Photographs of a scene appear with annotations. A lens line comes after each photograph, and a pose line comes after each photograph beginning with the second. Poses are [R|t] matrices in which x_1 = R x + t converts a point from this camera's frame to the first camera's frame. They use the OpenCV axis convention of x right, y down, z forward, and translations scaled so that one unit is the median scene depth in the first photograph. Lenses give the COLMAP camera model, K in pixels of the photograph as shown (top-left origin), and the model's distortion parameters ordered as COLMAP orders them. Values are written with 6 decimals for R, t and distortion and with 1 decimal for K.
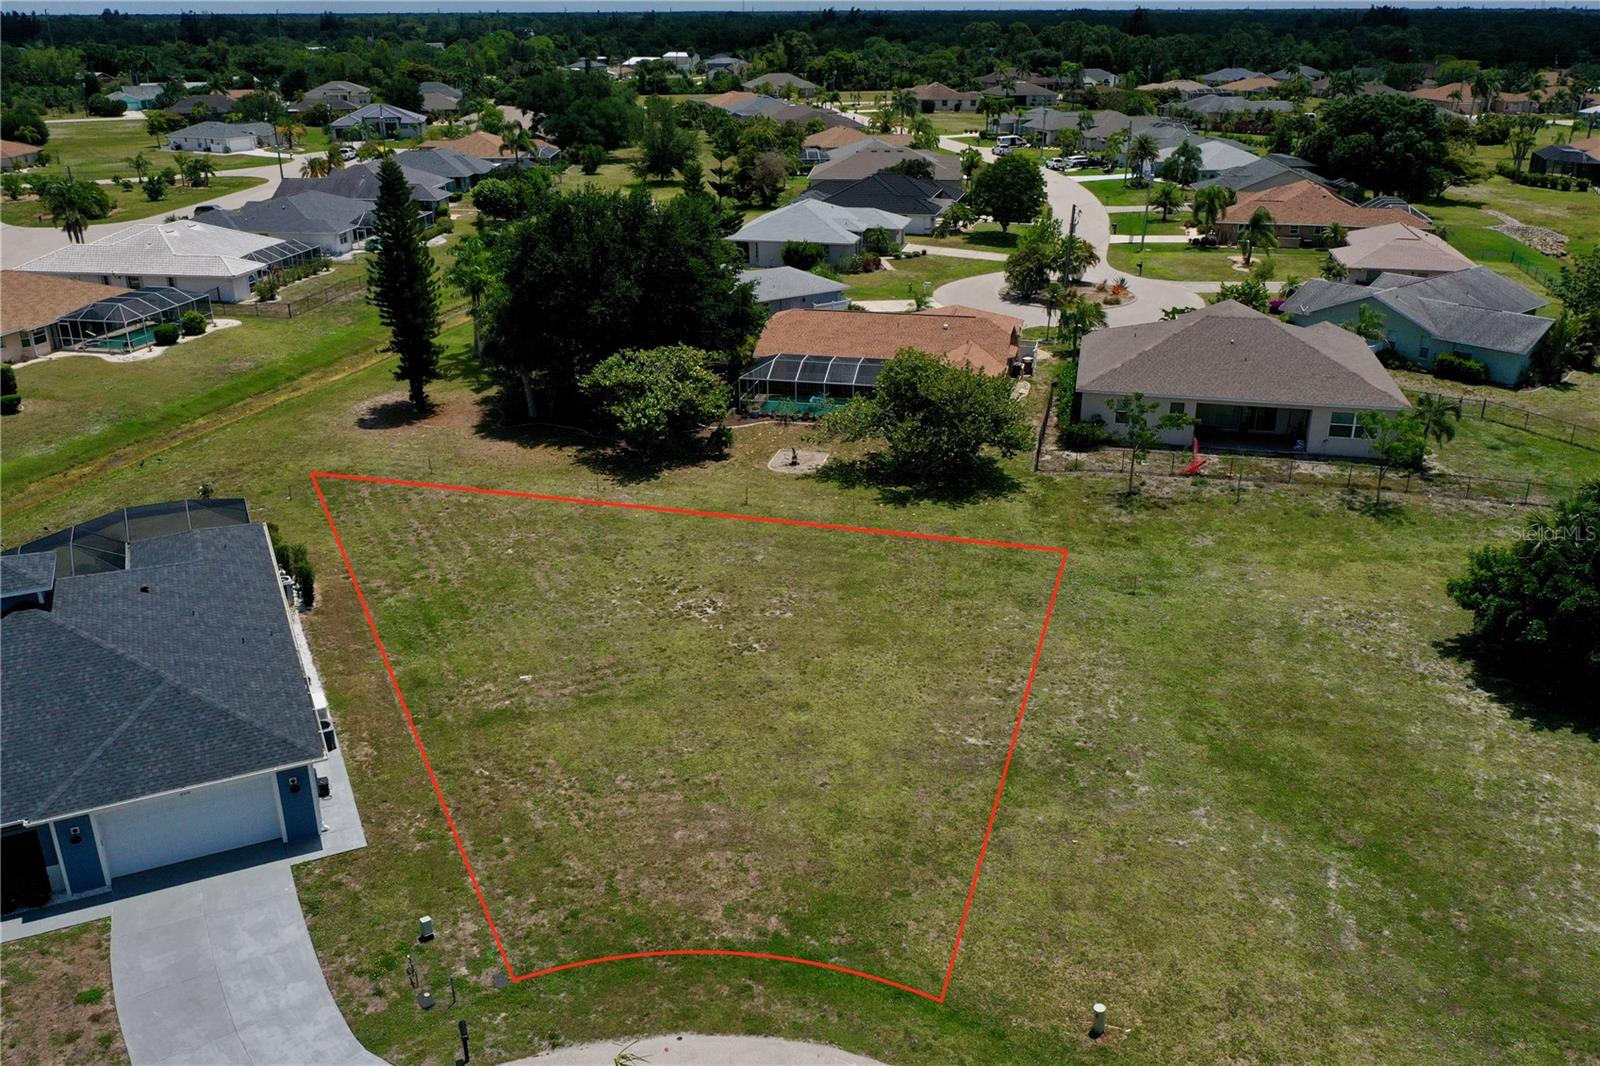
lens RADIAL K [[1299.4, 0, 800.0], [0, 1299.4, 533.0], [0, 0, 1]] dist [-0.002638, 0.000114]
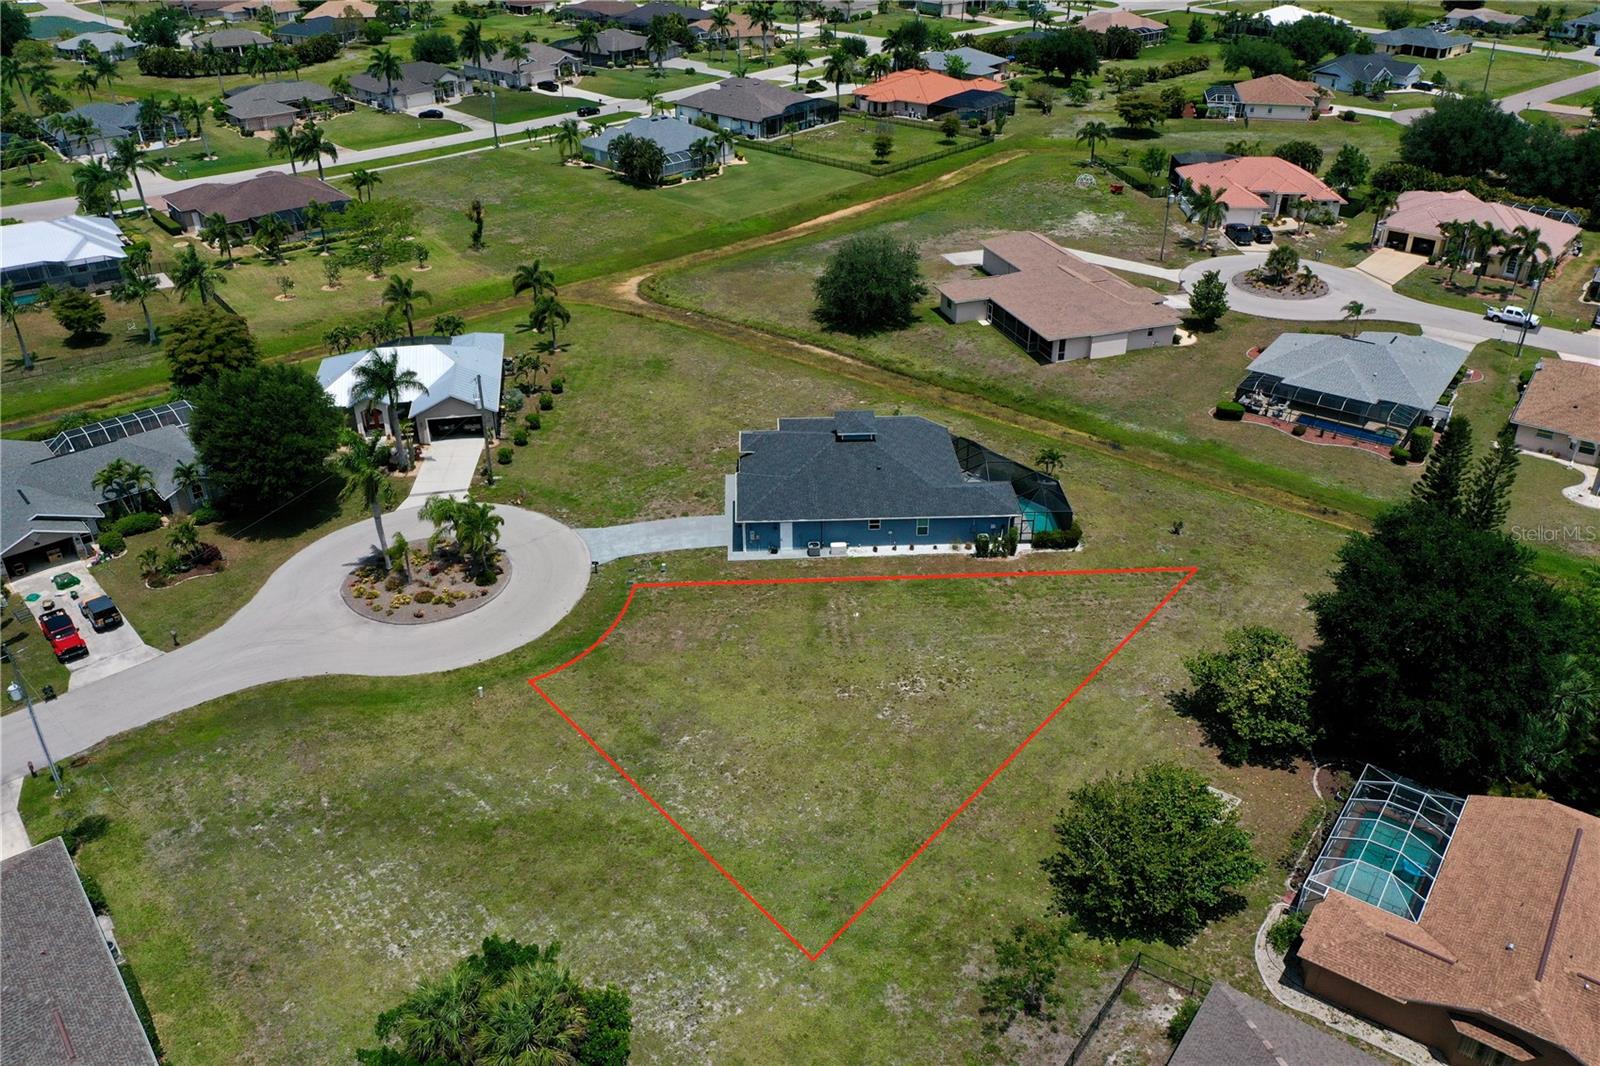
lens RADIAL K [[1262.9, 0, 800.0], [0, 1262.9, 533.0], [0, 0, 1]] dist [-0.006309, 0.003590]
pose [[-0.398046, 0.463255, -0.791804, 0.810296], [-0.336590, 0.729180, 0.595822, -0.693447], [0.853386, 0.503678, -0.134320, 0.772613]]
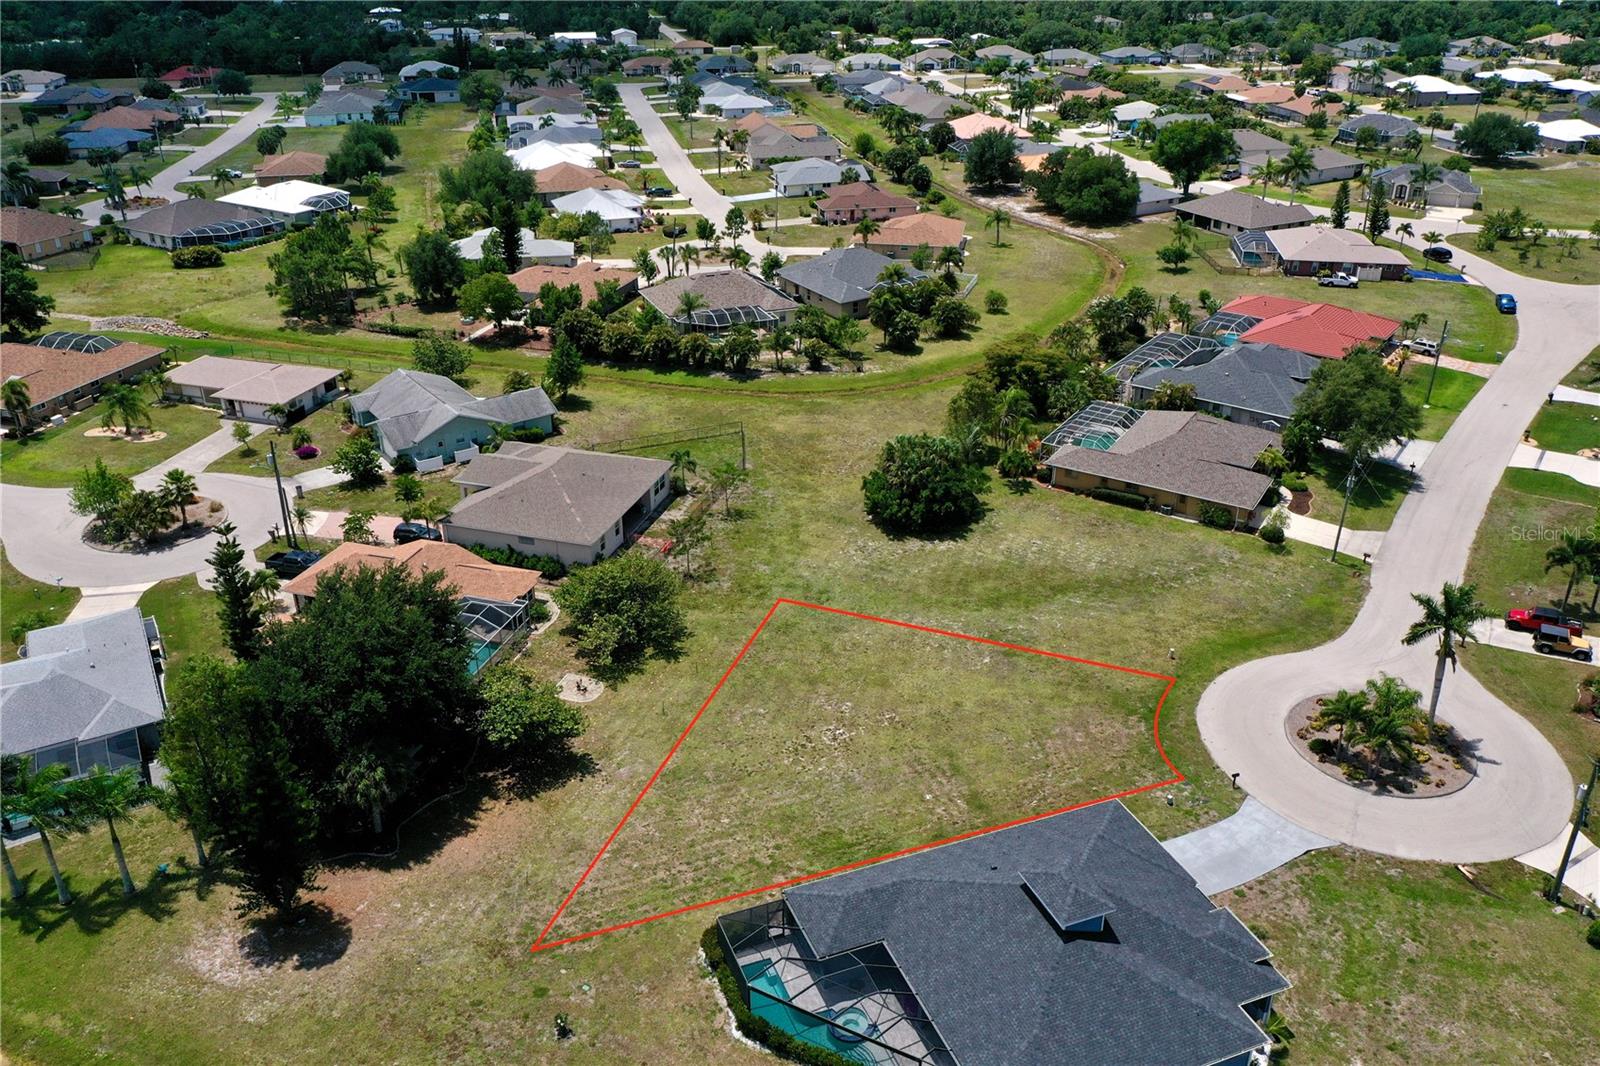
lens RADIAL K [[1262.9, 0, 800.0], [0, 1262.9, 533.0], [0, 0, 1]] dist [-0.006309, 0.003590]
pose [[0.072547, -0.443902, 0.893134, -1.050768], [0.373758, 0.842337, 0.388296, -0.596987], [-0.924685, 0.305646, 0.227020, 0.474144]]
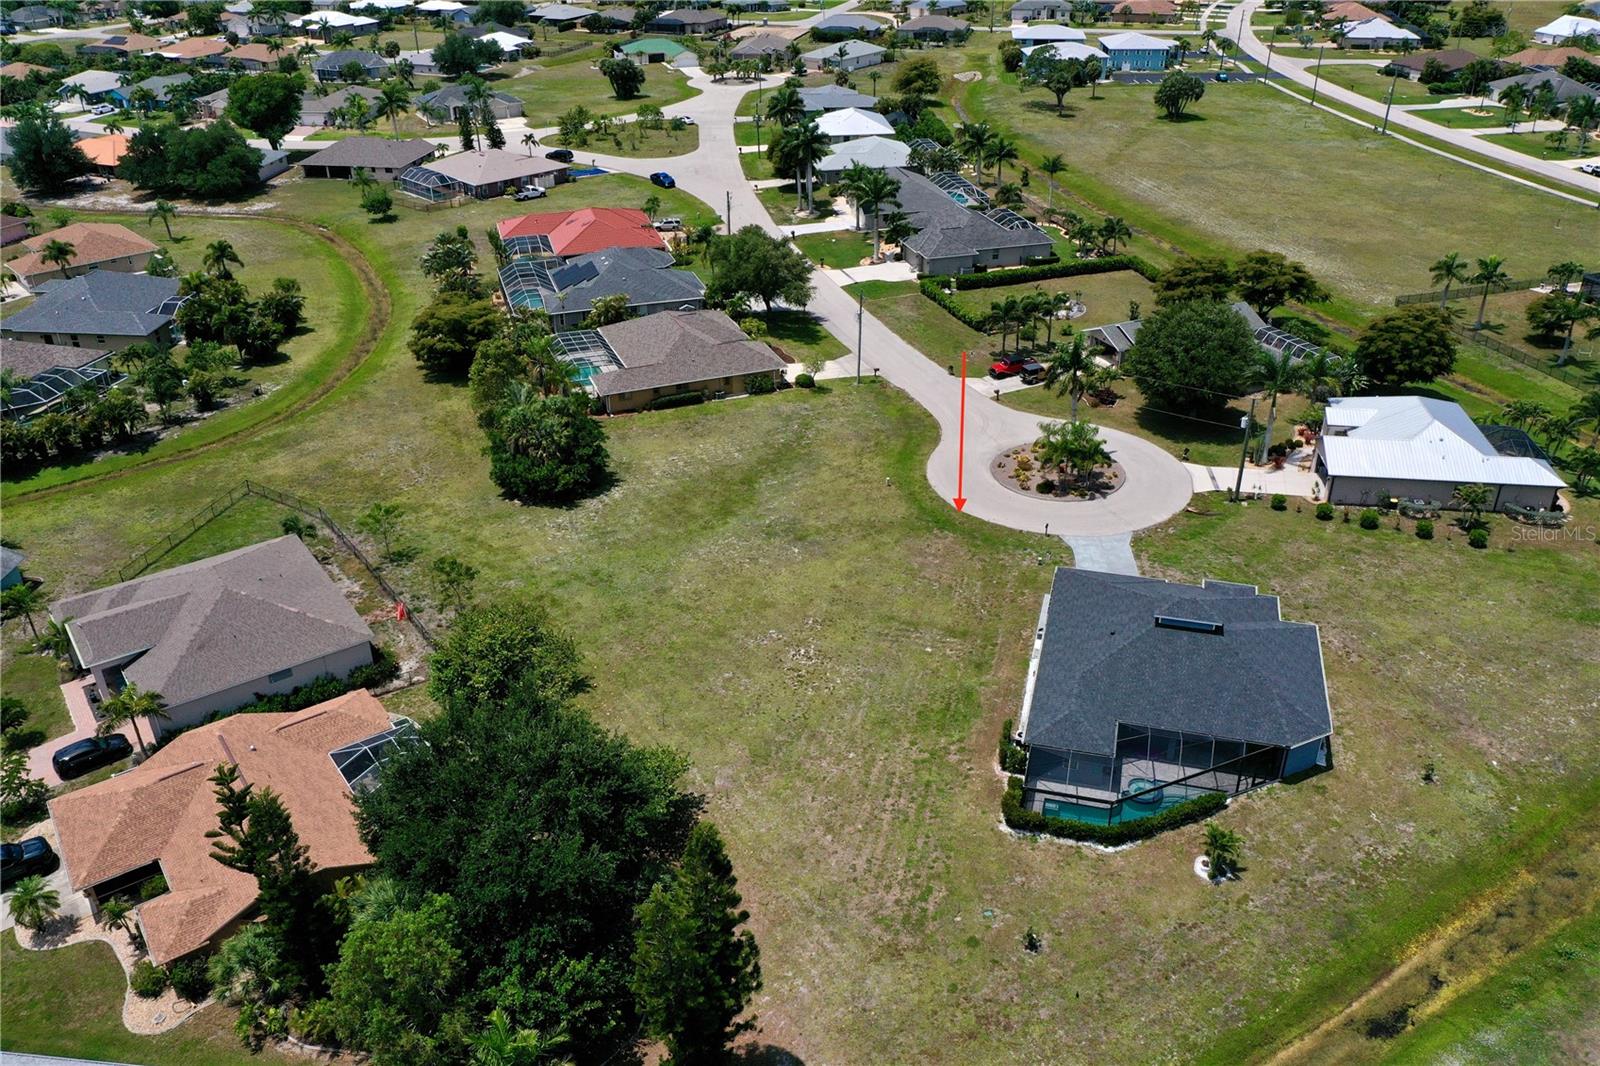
lens RADIAL K [[1262.9, 0, 800.0], [0, 1262.9, 533.0], [0, 0, 1]] dist [-0.006309, 0.003590]
pose [[-0.752951, -0.309908, 0.580536, -0.738429], [0.257228, 0.673386, 0.693098, -0.896138], [-0.605722, 0.671199, -0.427309, 1.226479]]
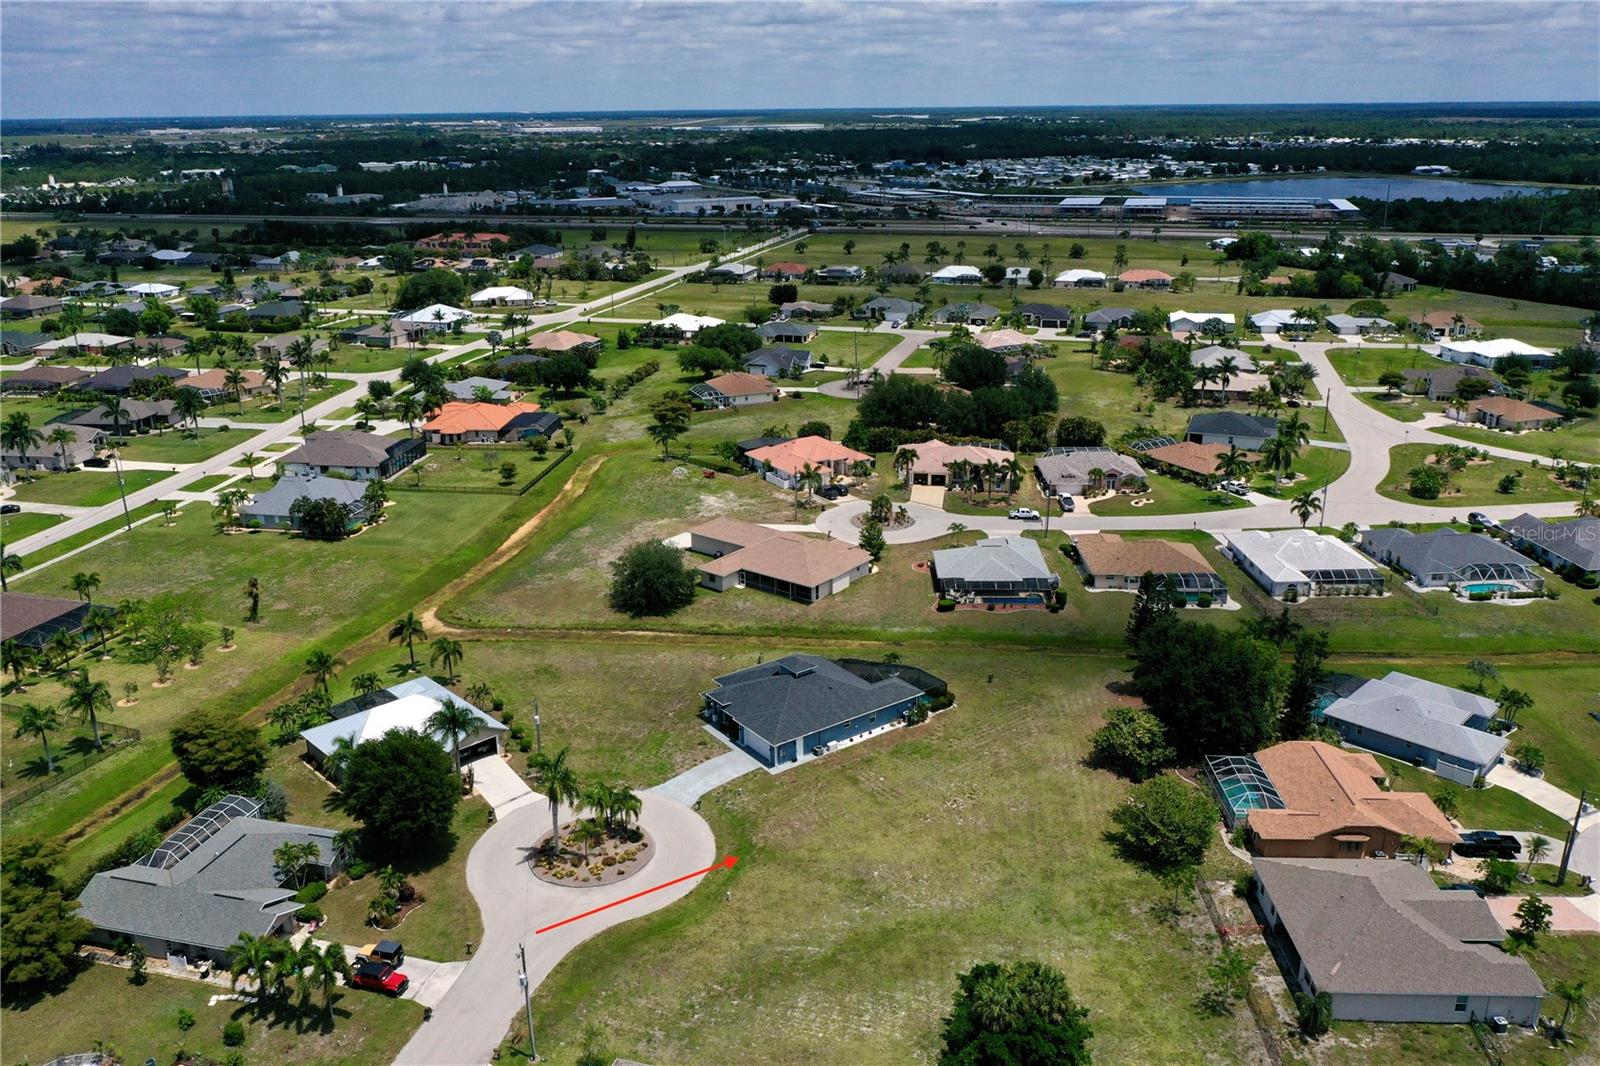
lens RADIAL K [[1262.9, 0, 800.0], [0, 1262.9, 533.0], [0, 0, 1]] dist [-0.006309, 0.003590]
pose [[0.179394, 0.318528, -0.930783, 1.445674], [-0.358153, 0.902351, 0.239769, -0.651556], [0.916267, 0.290350, 0.275958, -0.033543]]
